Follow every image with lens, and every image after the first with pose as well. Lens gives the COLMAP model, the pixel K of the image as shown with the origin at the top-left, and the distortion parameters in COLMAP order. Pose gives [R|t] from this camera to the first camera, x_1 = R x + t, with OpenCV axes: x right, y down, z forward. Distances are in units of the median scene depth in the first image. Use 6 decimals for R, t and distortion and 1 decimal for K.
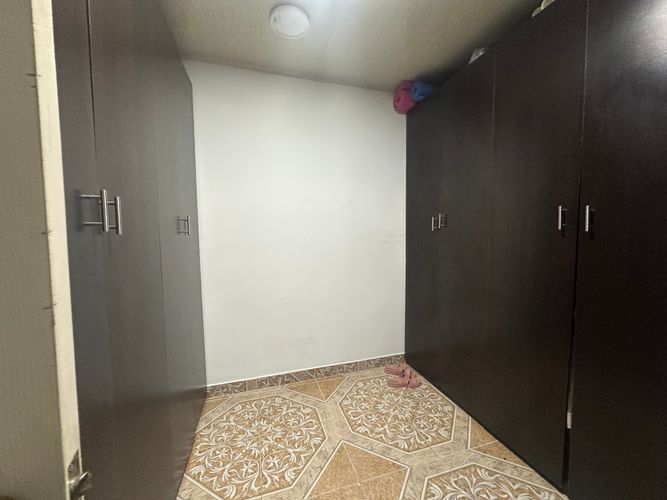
lens RADIAL K [[266.9, 0, 333.5], [0, 266.9, 250.0], [0, 0, 1]] dist [-0.001946, 0.000245]
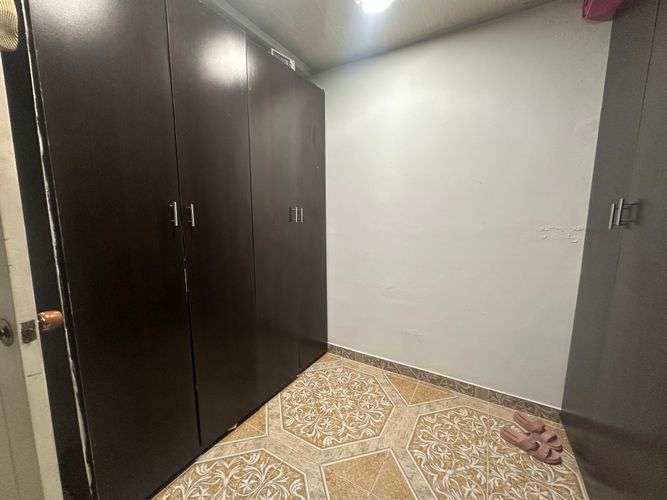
lens RADIAL K [[266.9, 0, 333.5], [0, 266.9, 250.0], [0, 0, 1]] dist [-0.001946, 0.000245]
pose [[0.675693, 0.116855, -0.727863, 0.374818], [-0.056046, 0.992642, 0.107336, -0.050779], [0.735050, -0.031732, 0.677270, 0.181623]]
